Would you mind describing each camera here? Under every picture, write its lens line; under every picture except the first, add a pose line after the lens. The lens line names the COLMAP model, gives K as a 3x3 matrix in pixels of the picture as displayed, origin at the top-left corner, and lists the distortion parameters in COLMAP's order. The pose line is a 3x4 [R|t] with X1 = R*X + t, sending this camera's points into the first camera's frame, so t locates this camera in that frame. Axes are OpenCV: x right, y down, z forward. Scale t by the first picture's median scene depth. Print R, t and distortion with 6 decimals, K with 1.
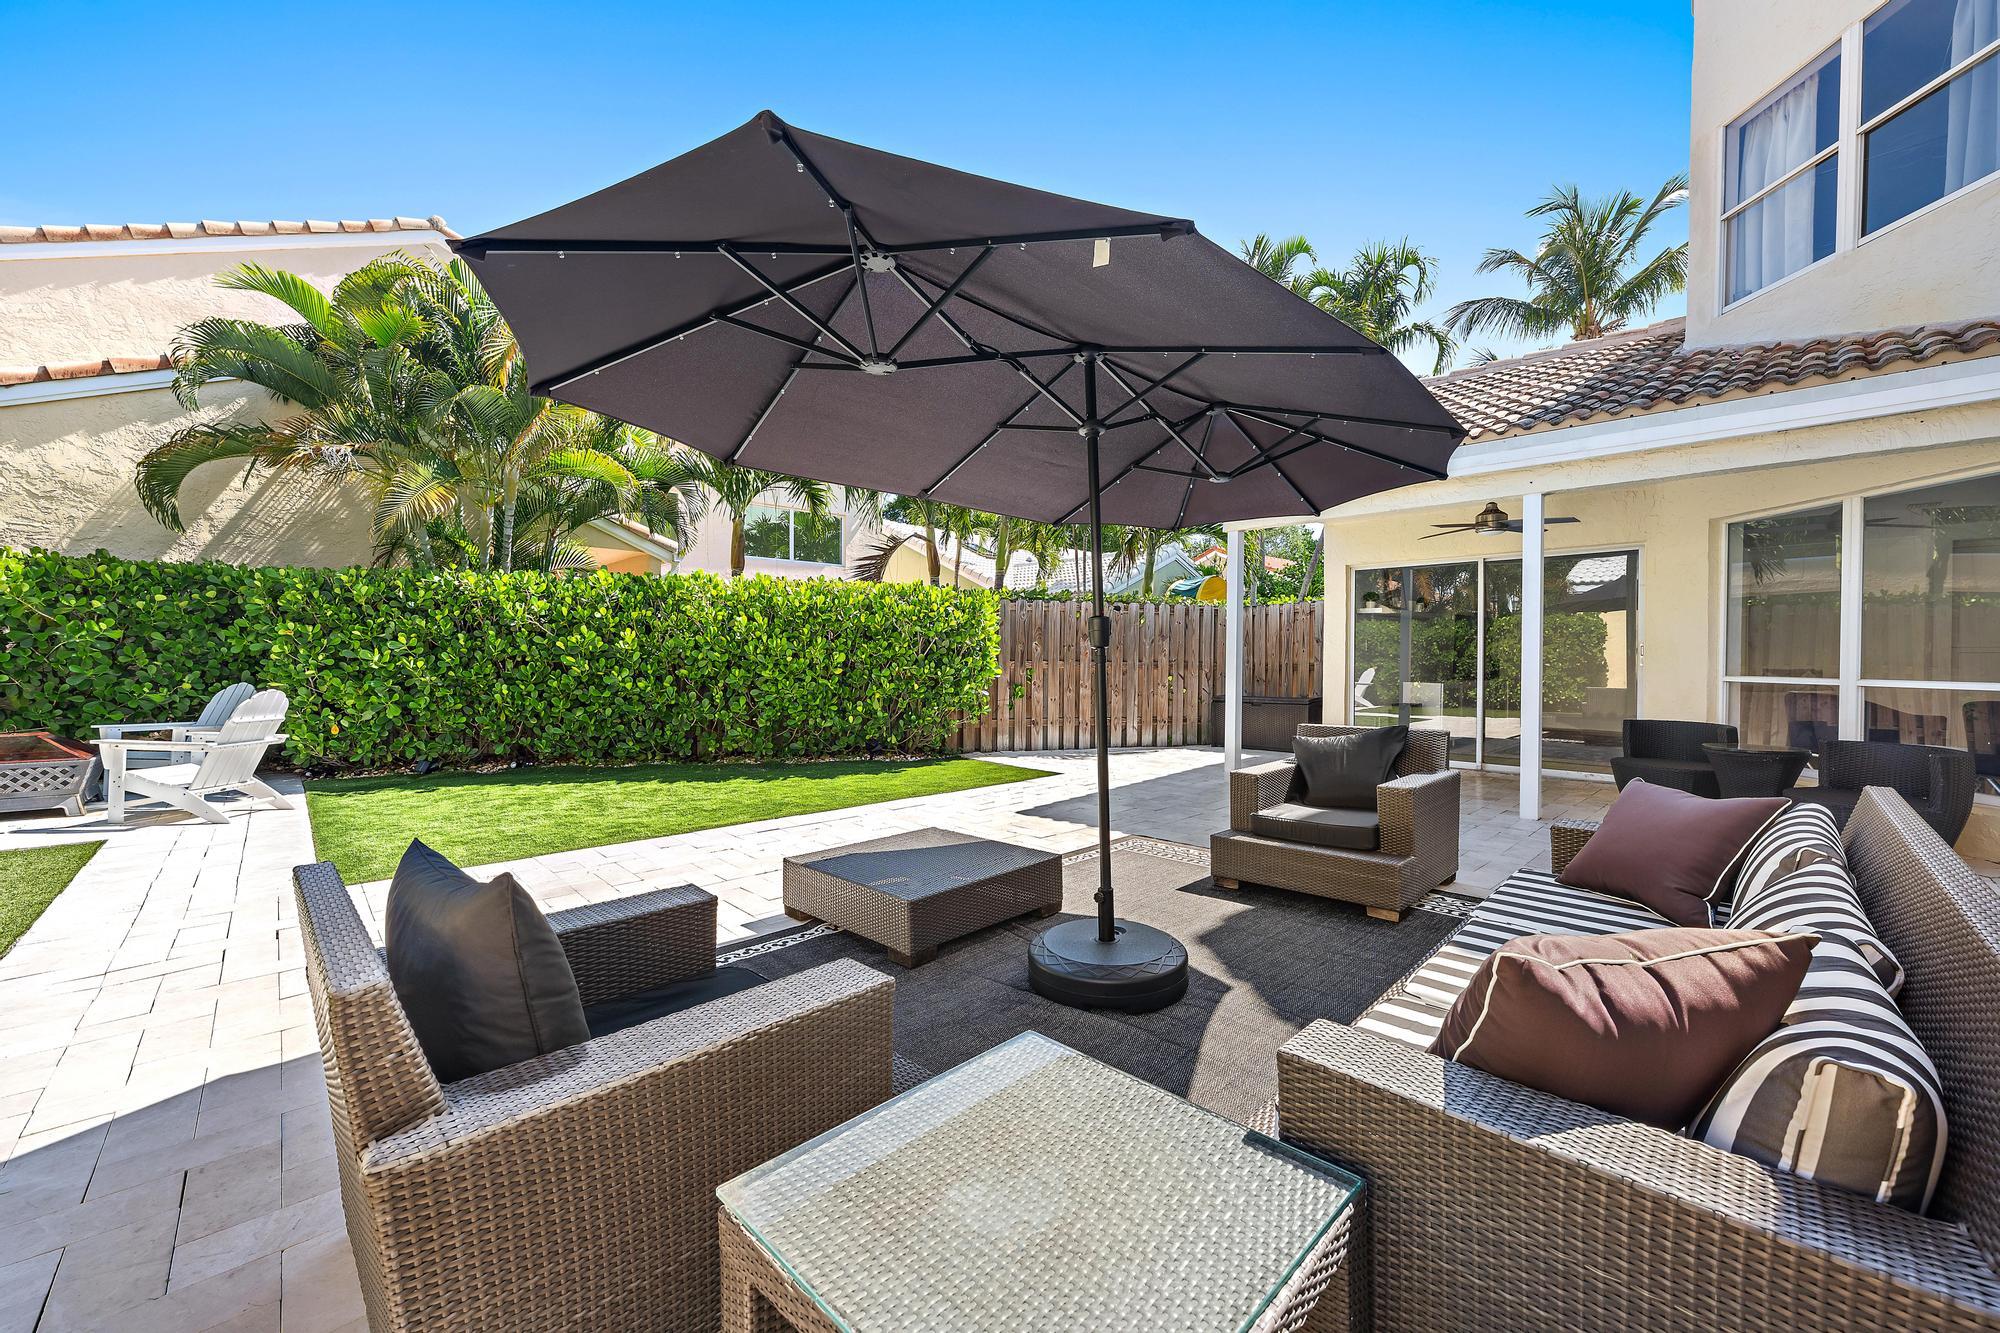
lens RADIAL K [[764.9, 0, 1006.2], [0, 764.9, 666.8], [0, 0, 1]] dist [-0.002026, 0.000128]
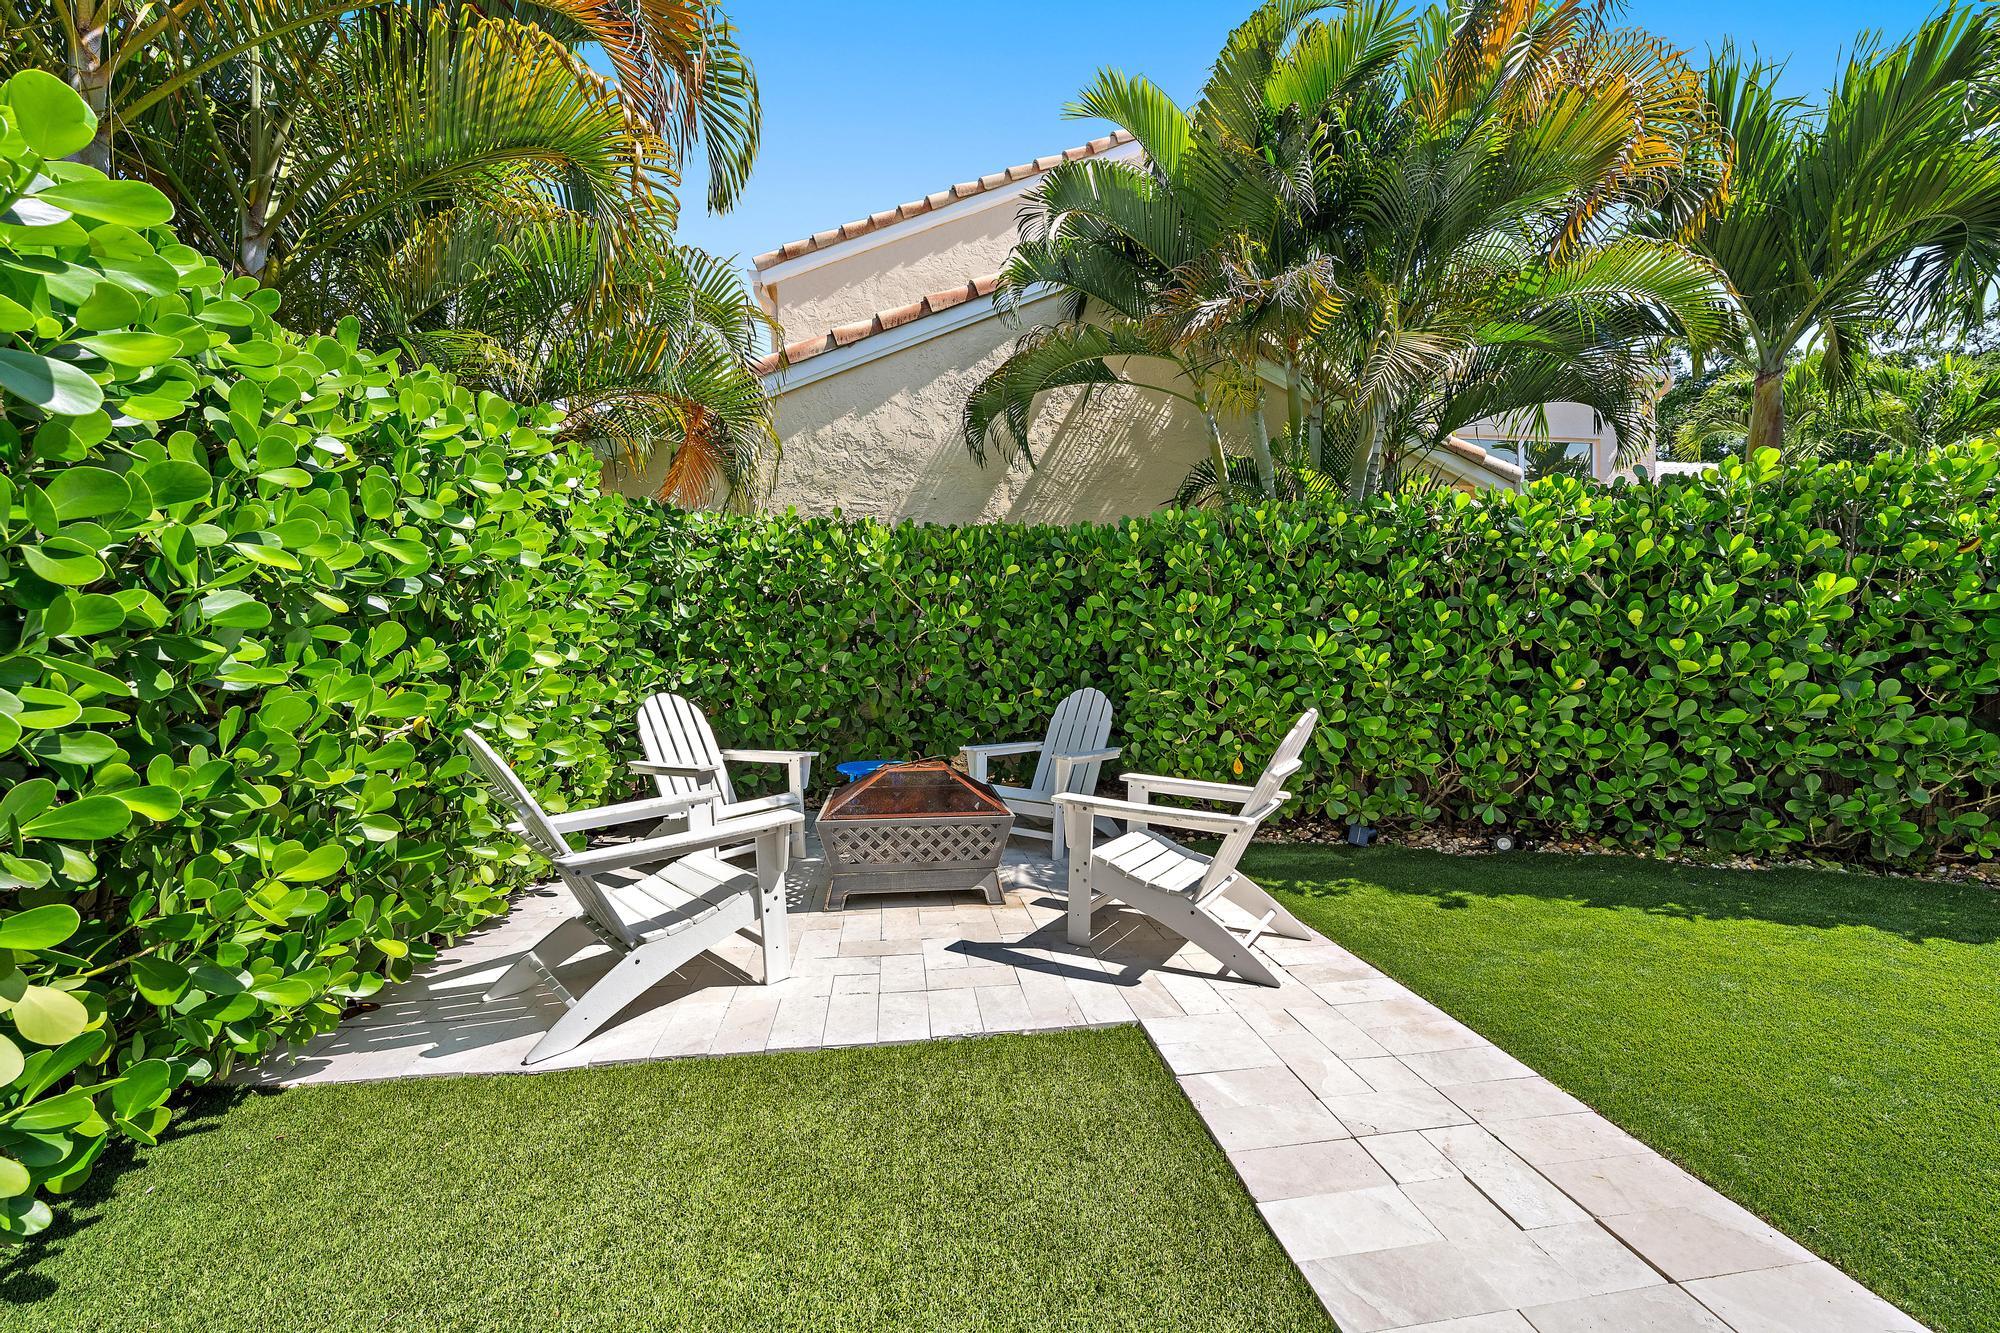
lens RADIAL K [[764.9, 0, 1006.2], [0, 764.9, 666.8], [0, 0, 1]] dist [-0.002026, 0.000128]
pose [[0.821629, -0.006227, -0.569988, -0.673953], [0.005946, 0.999980, -0.002354, 0.002633], [0.569991, -0.001455, 0.821649, 0.386821]]
